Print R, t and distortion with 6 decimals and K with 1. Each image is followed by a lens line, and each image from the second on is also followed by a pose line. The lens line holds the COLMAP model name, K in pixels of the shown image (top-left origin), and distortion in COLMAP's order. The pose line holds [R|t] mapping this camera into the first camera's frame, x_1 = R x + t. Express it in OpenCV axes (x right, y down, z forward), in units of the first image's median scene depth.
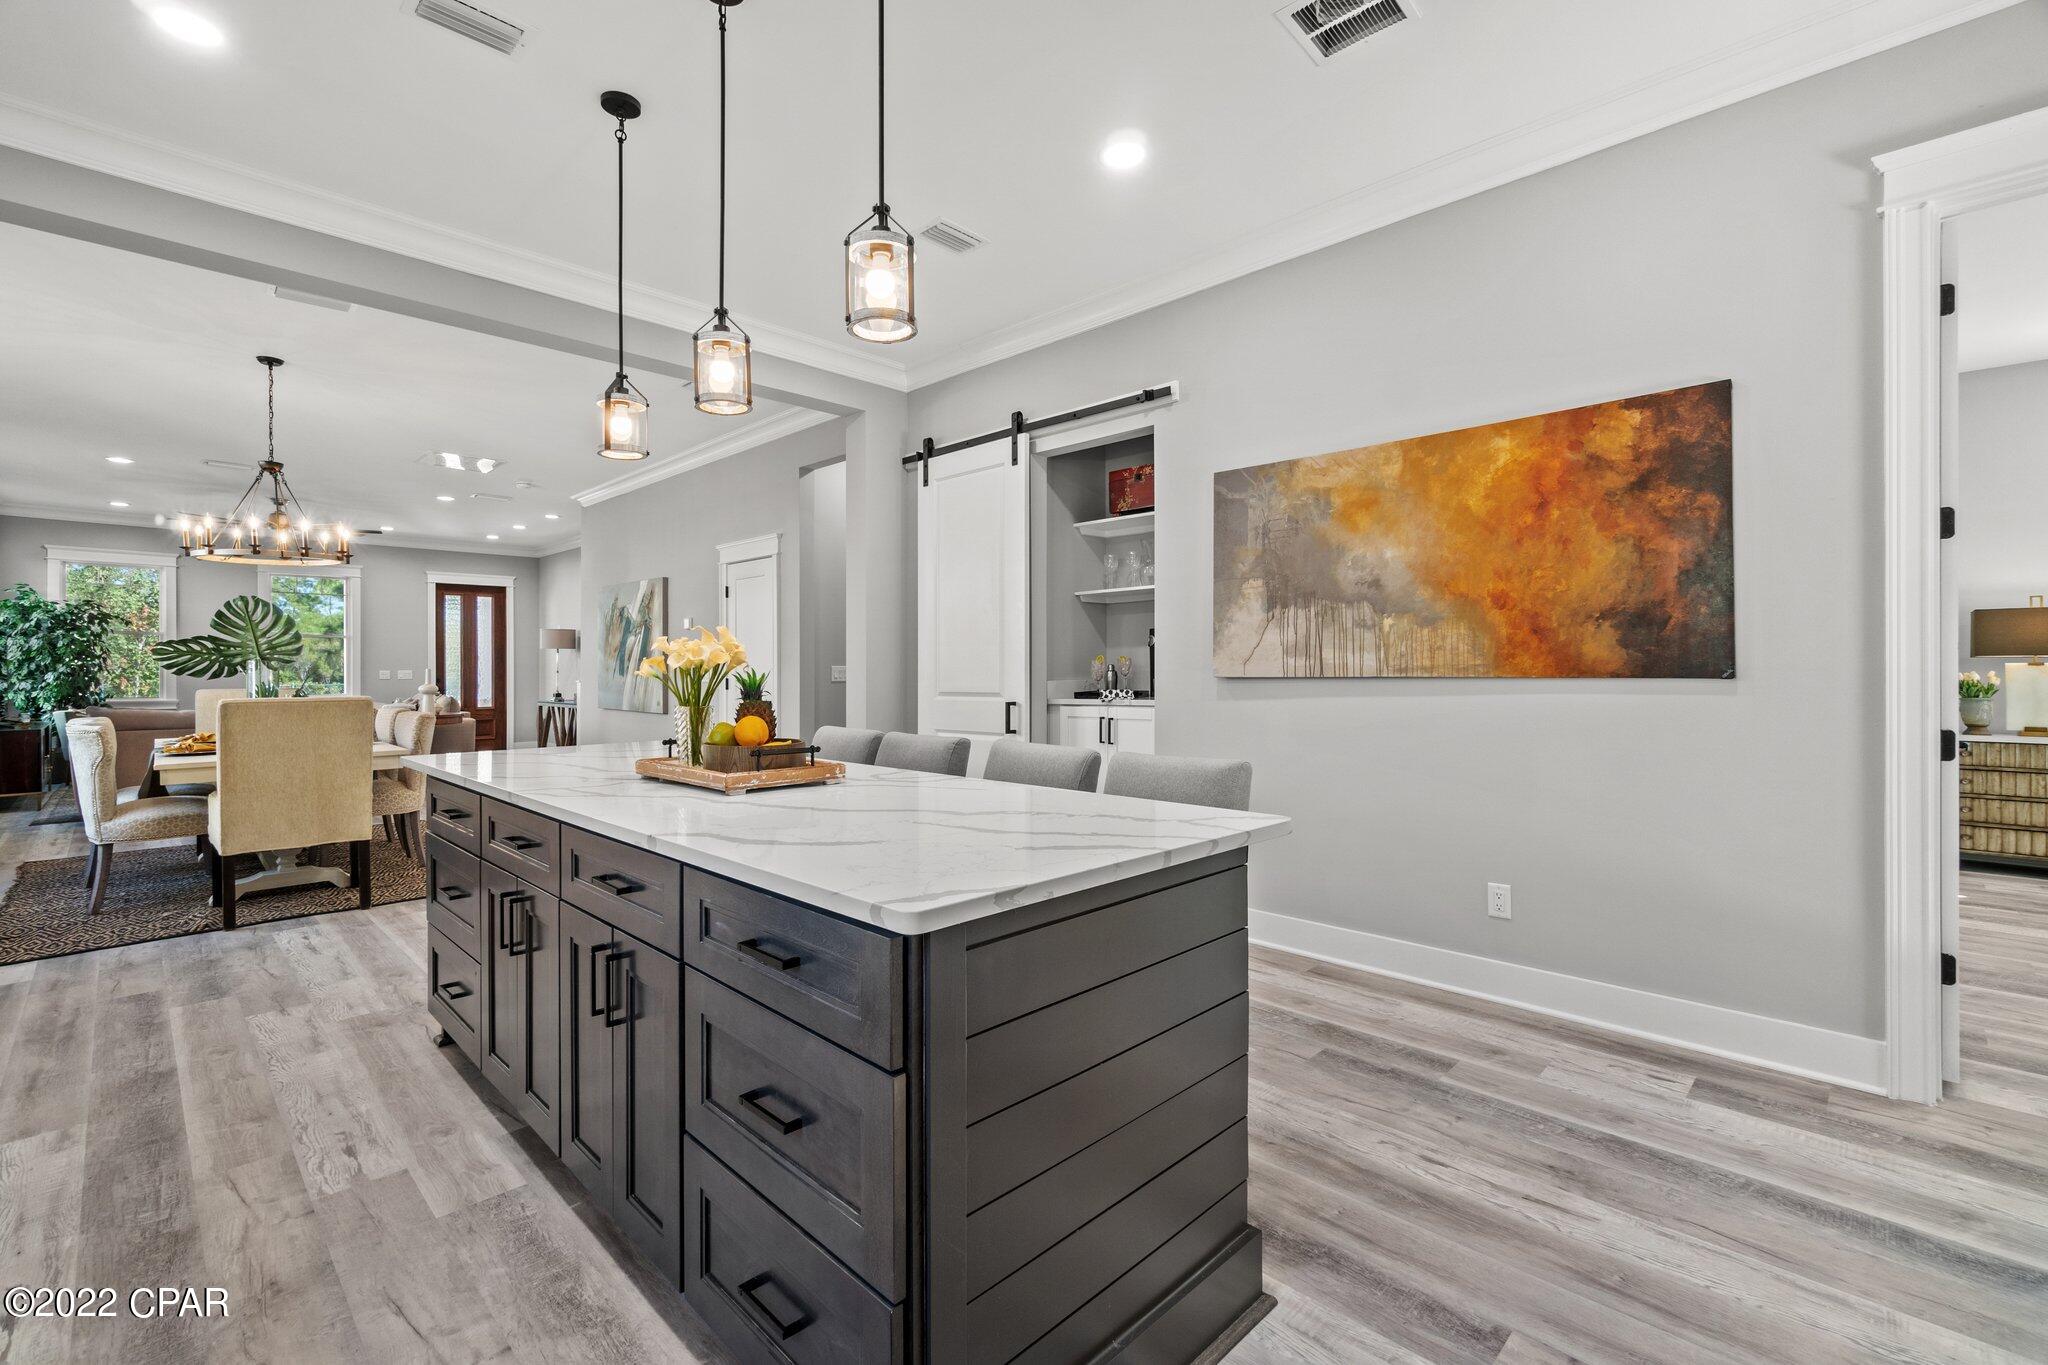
lens RADIAL K [[897.1, 0, 1027.2], [0, 897.1, 674.2], [0, 0, 1]] dist [-0.001401, 0.001261]
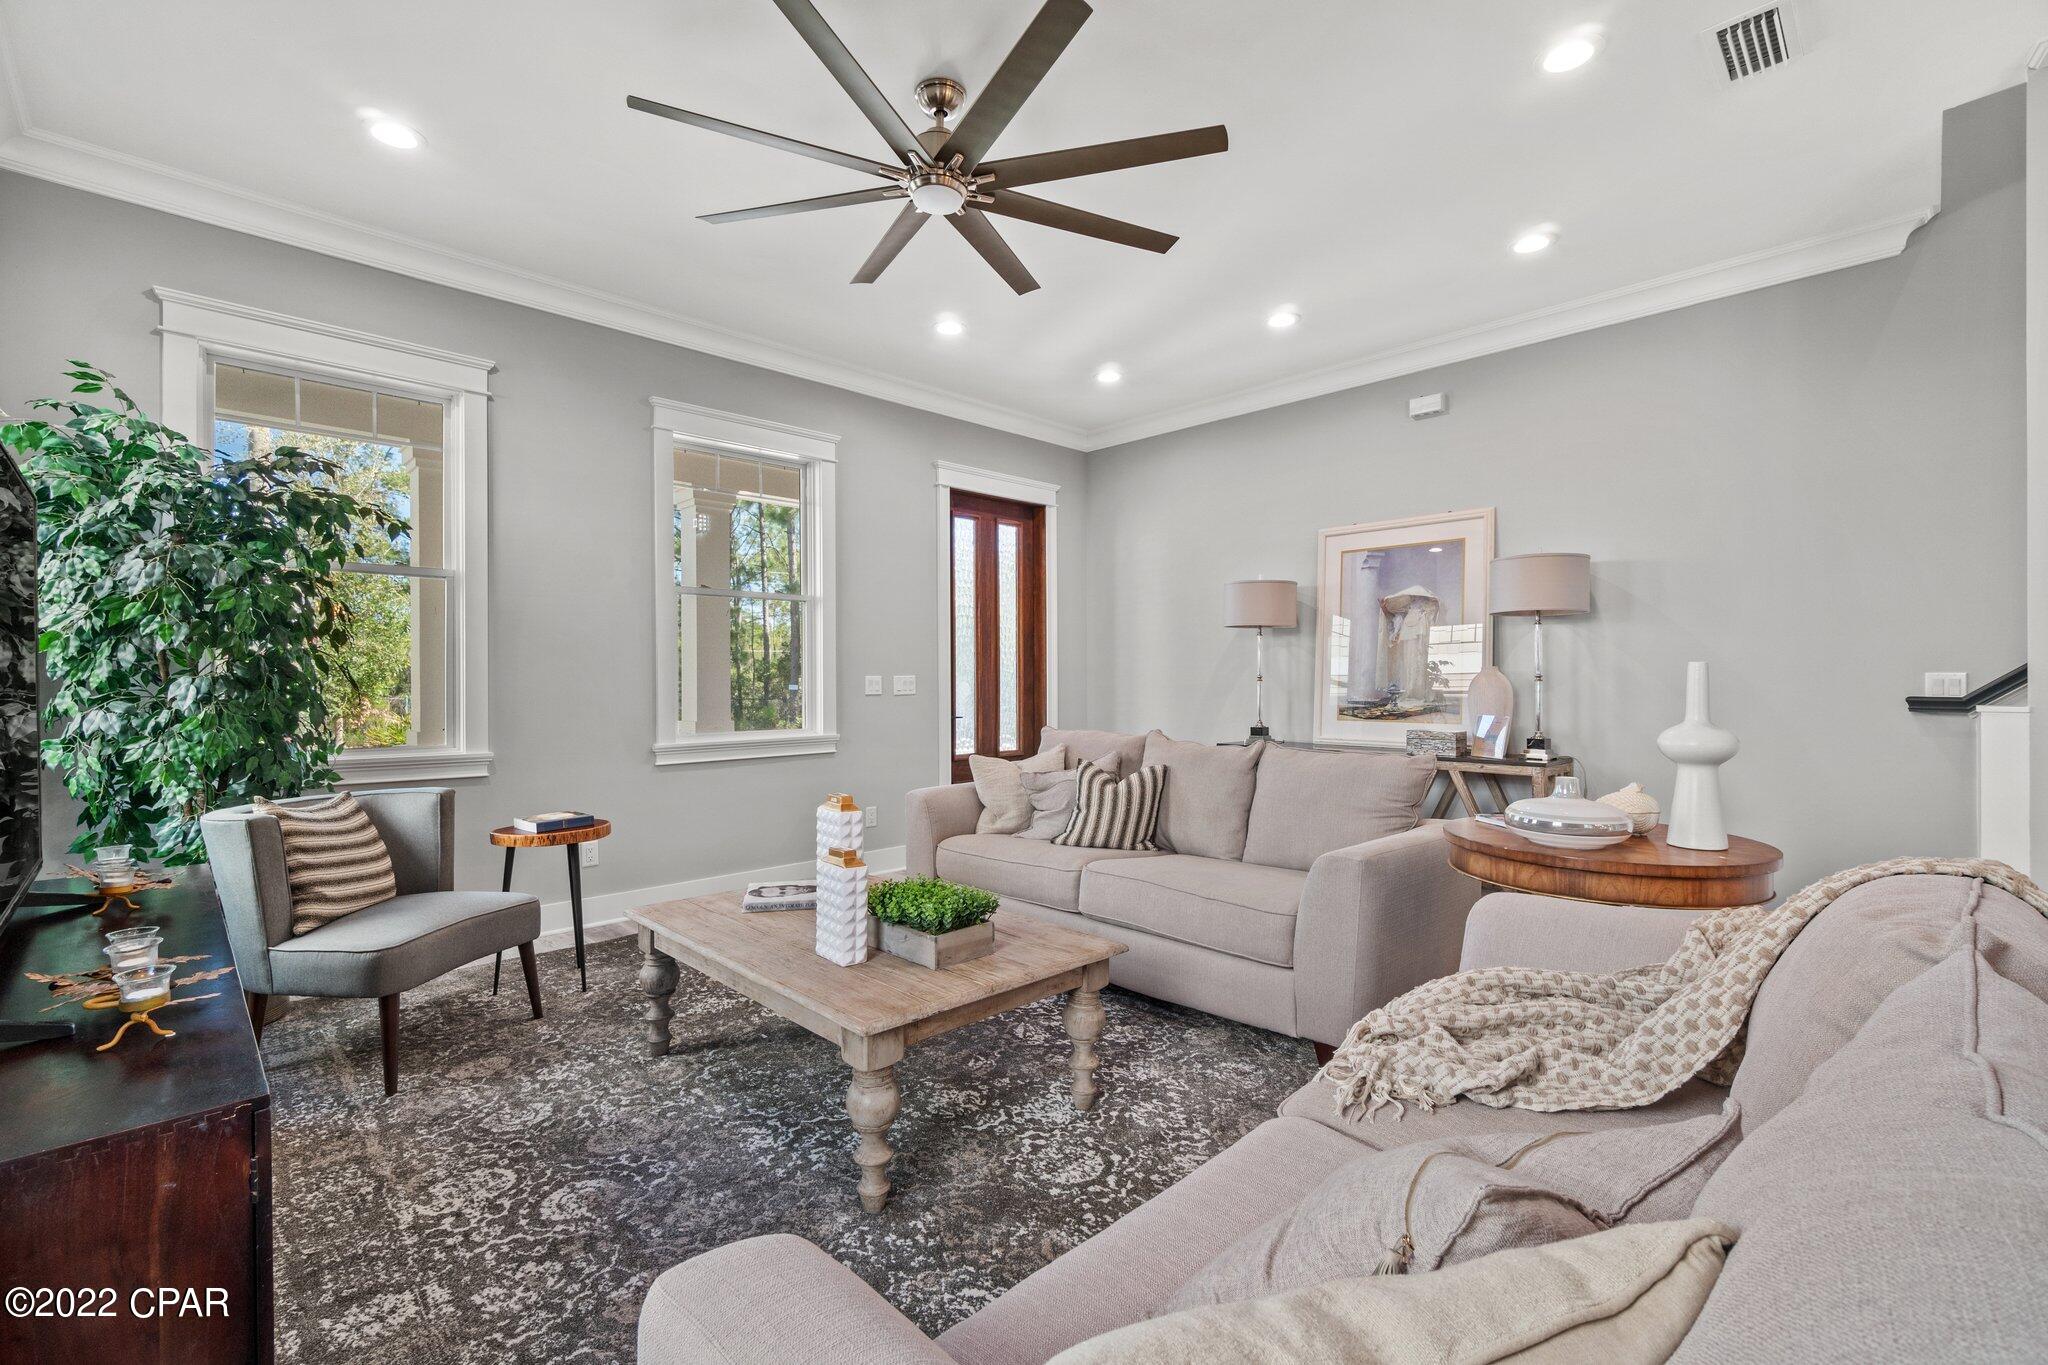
lens RADIAL K [[897.1, 0, 1031.4], [0, 897.1, 683.2], [0, 0, 1]] dist [-0.001401, 0.001261]
pose [[0.999460, 0.002571, -0.032754, -0.780754], [-0.002524, 0.999996, 0.001487, -0.000762], [0.032758, -0.001403, 0.999462, 0.696302]]
